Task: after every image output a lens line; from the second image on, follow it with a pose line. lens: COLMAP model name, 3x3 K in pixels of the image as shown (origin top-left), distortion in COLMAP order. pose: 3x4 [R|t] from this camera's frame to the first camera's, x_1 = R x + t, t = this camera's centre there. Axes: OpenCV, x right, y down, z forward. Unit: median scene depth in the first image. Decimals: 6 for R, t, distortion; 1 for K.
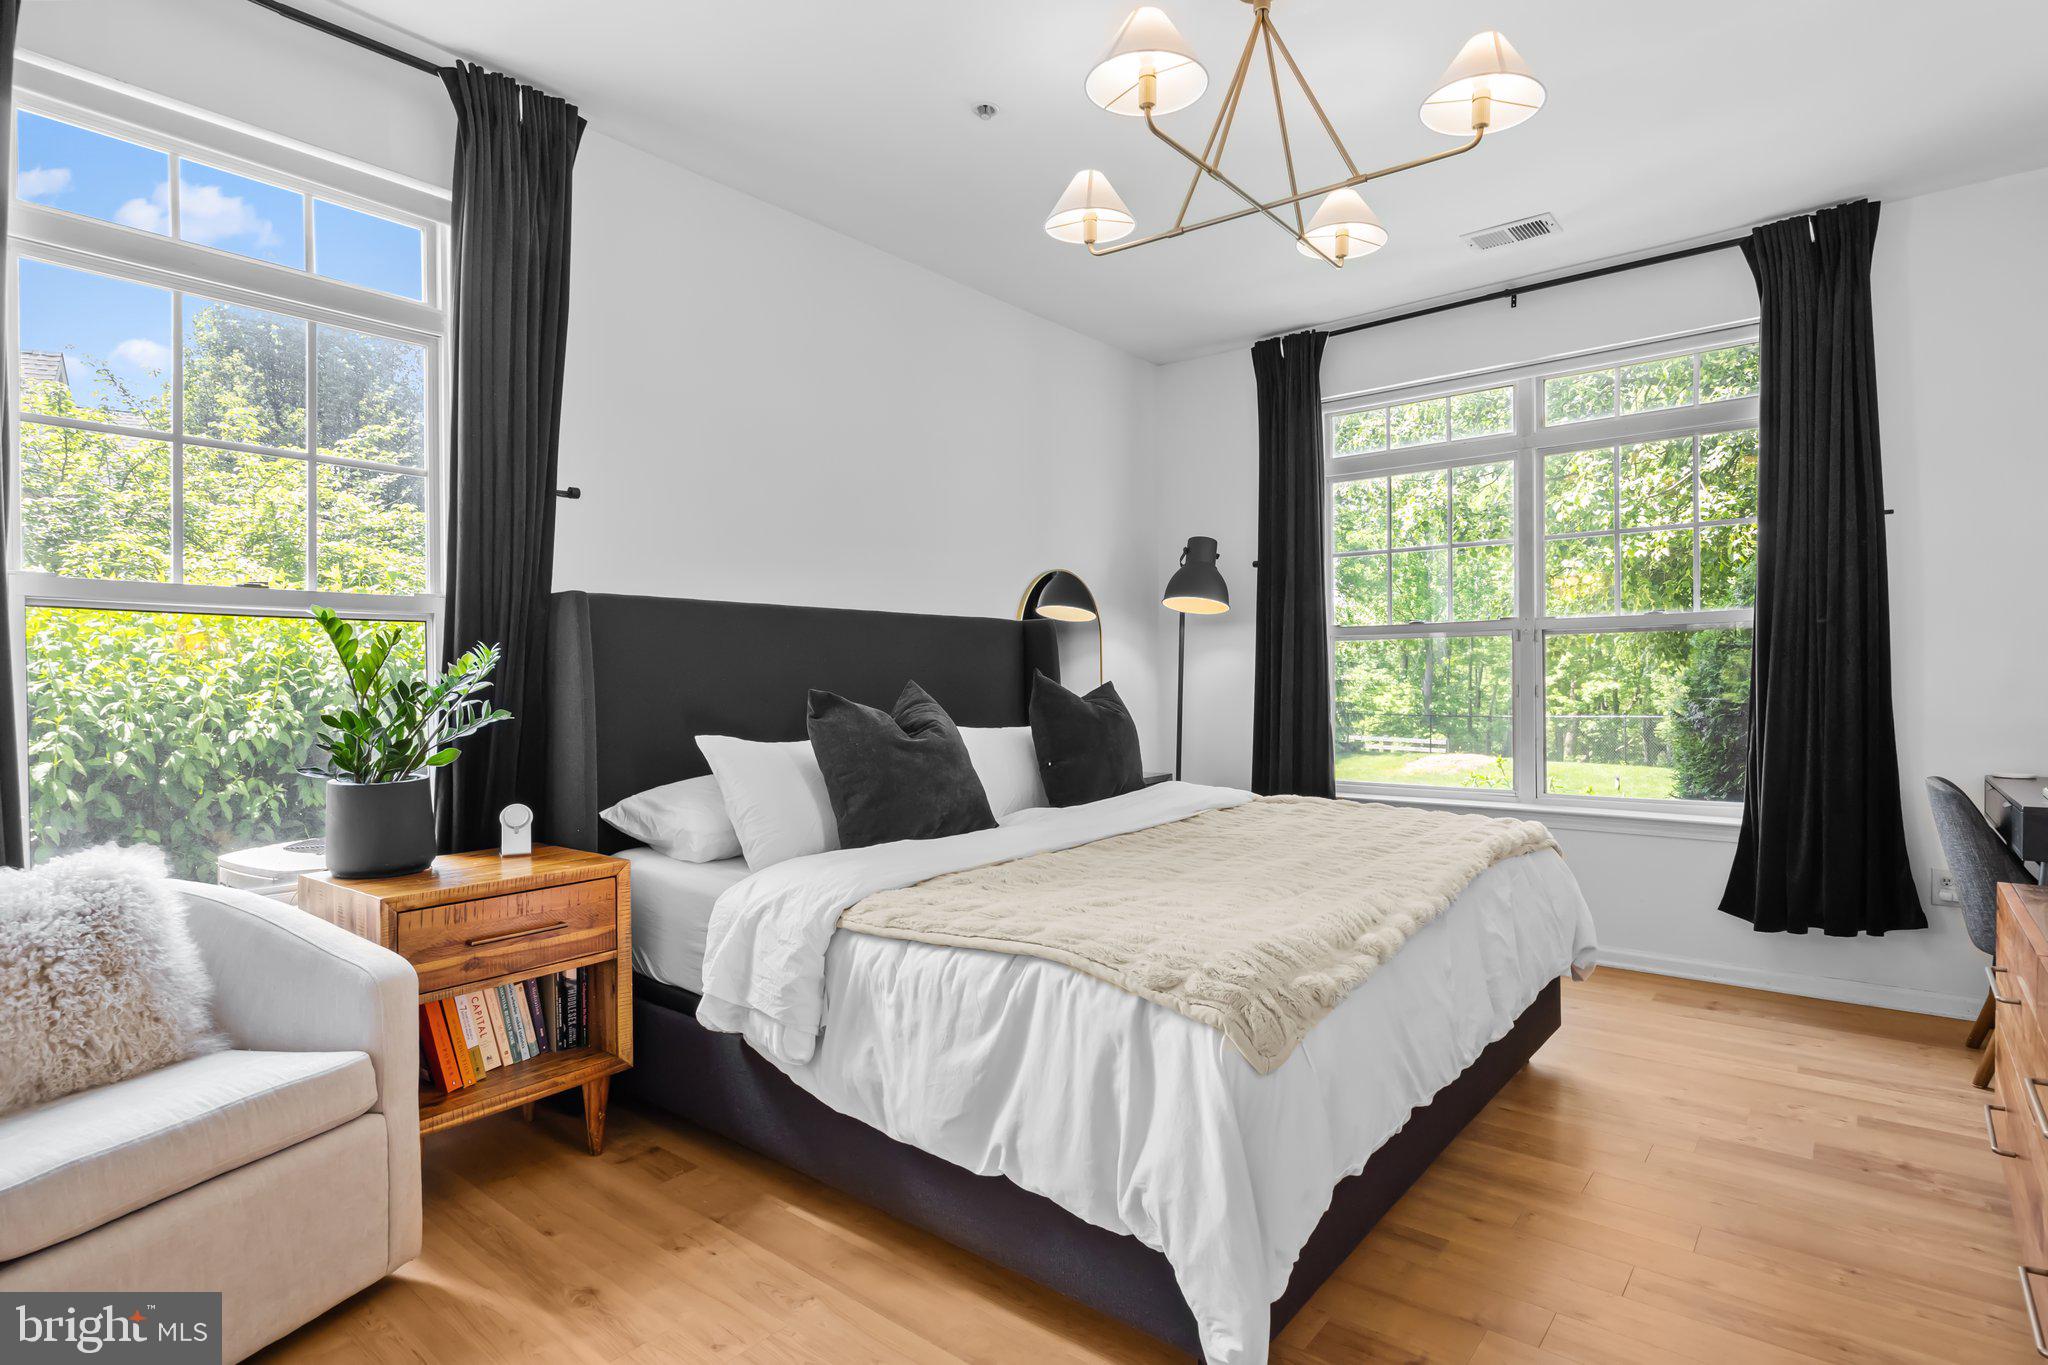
lens RADIAL K [[1042.9, 0, 1023.4], [0, 1042.9, 684.0], [0, 0, 1]] dist [-0.020767, -0.001002]
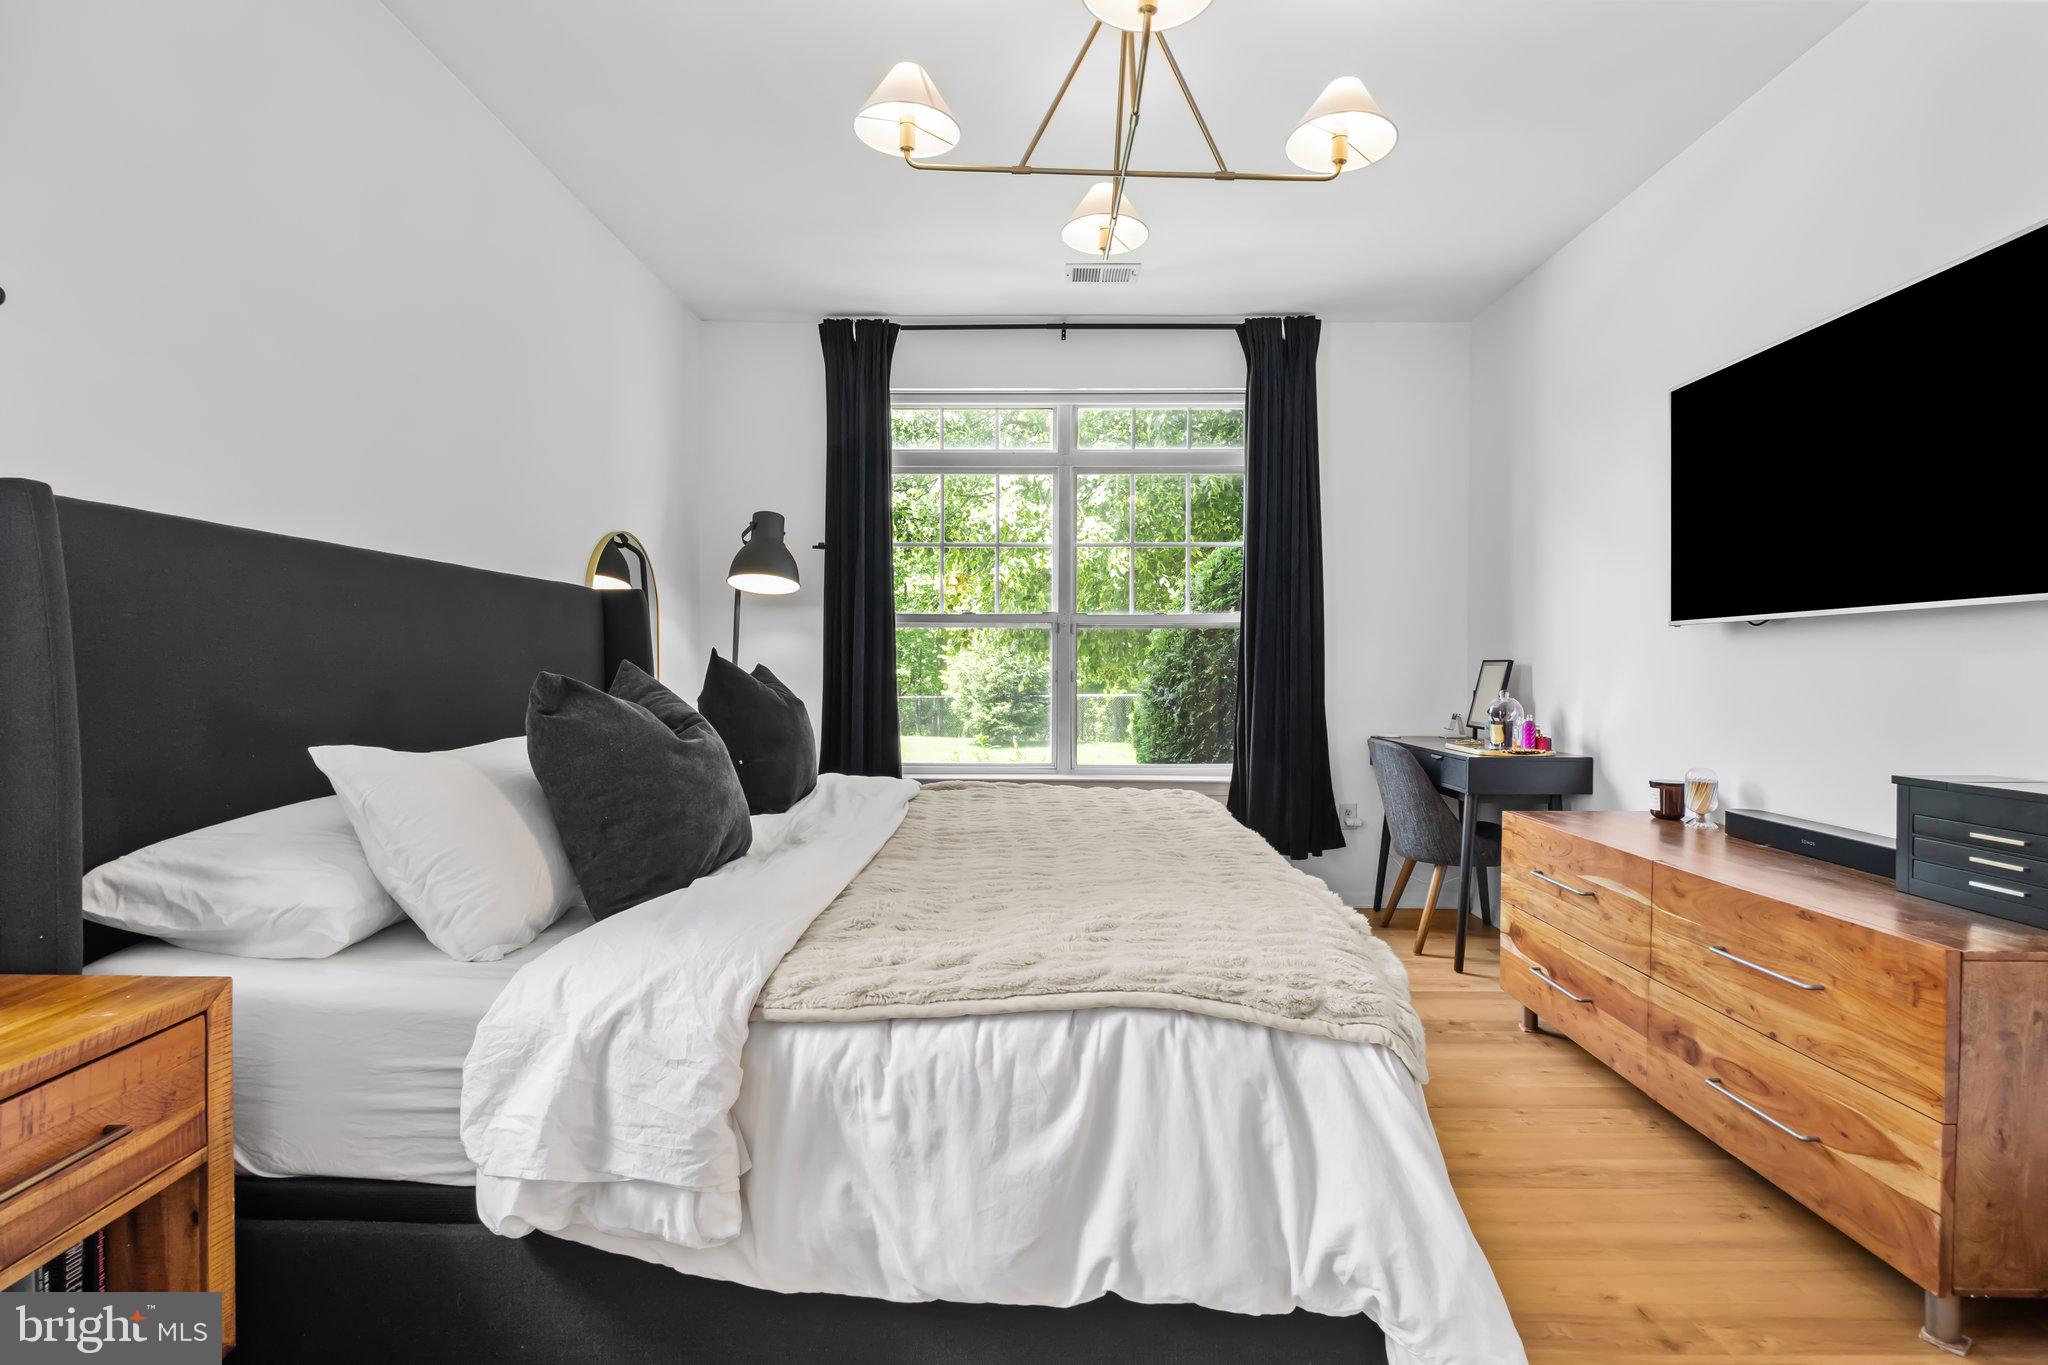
lens RADIAL K [[955.5, 0, 1027.8], [0, 955.5, 676.0], [0, 0, 1]] dist [-0.015124, 0.001549]
pose [[0.777112, 0.004043, 0.629349, -0.396757], [-0.009397, 0.999942, 0.005180, 0.002584], [-0.629292, -0.009939, 0.777106, 0.371615]]
